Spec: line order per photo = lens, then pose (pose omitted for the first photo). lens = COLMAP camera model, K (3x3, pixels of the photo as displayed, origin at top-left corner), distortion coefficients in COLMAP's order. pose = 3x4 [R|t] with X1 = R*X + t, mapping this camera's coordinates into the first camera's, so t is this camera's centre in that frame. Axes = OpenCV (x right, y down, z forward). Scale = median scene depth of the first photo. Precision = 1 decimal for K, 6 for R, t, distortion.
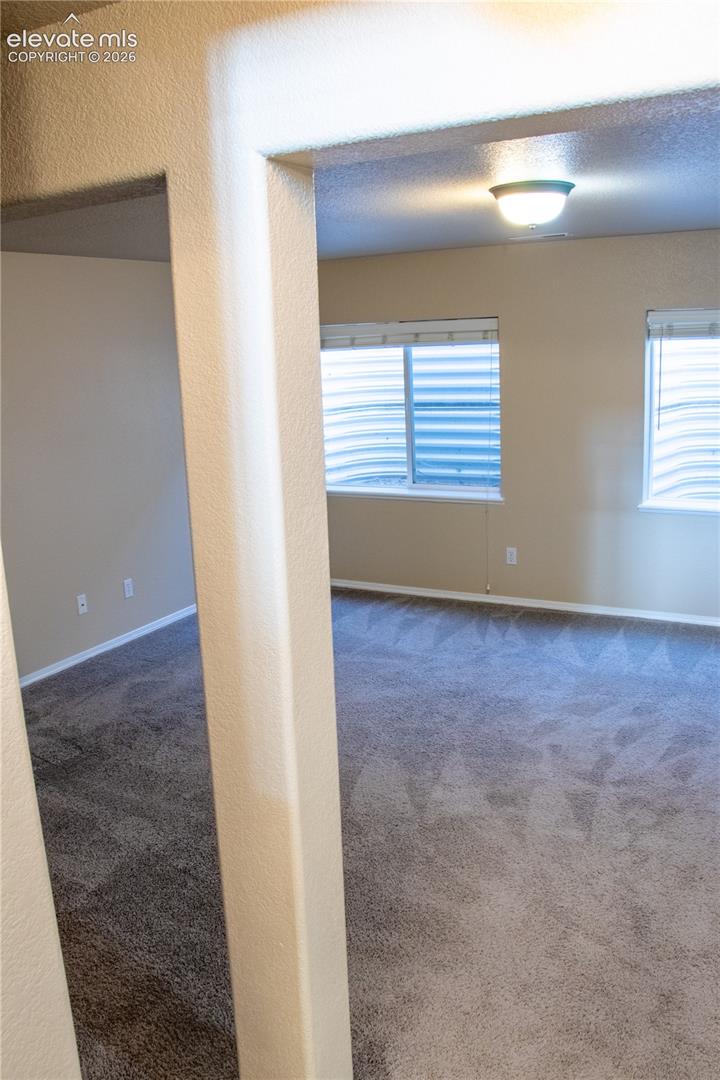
lens RADIAL K [[837.7, 0, 360.0], [0, 837.7, 540.0], [0, 0, 1]] dist [-0.195786, 0.112915]
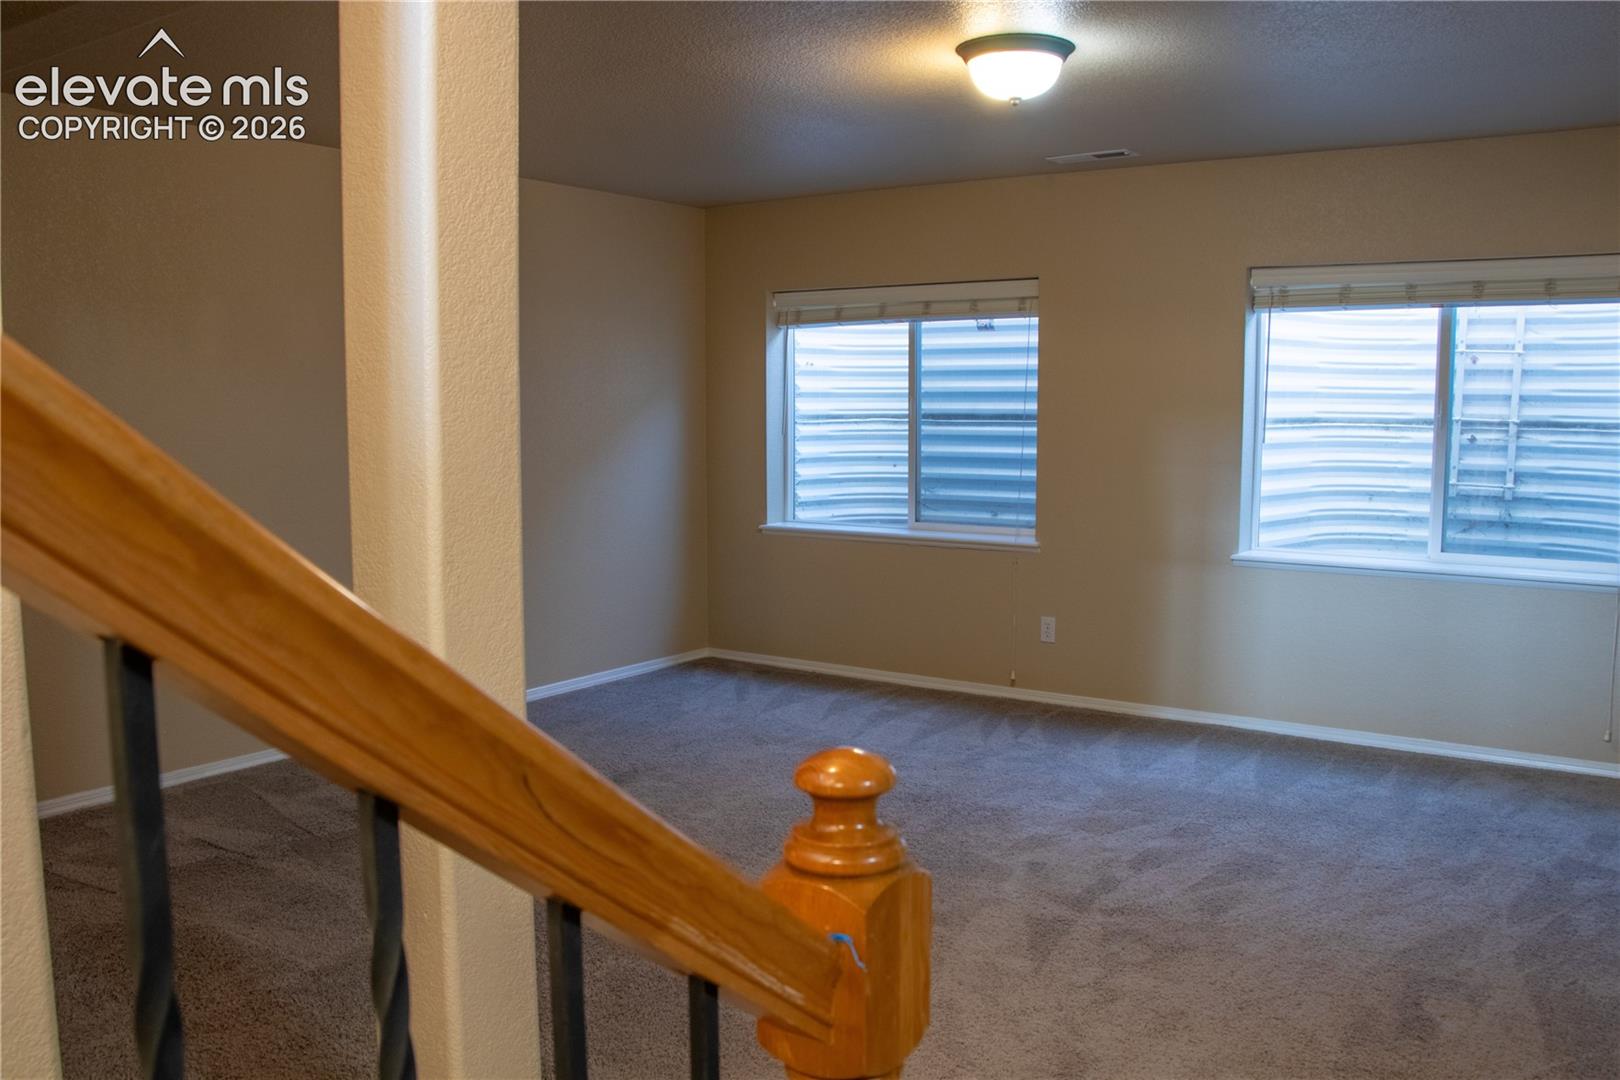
lens RADIAL K [[1256.5, 0, 810.0], [0, 1256.5, 540.0], [0, 0, 1]] dist [-0.195786, 0.112915]
pose [[0.995060, 0.052814, -0.084062, 0.086318], [-0.060738, 0.993652, -0.094692, 0.065821], [0.078528, 0.099330, 0.991951, -0.027363]]
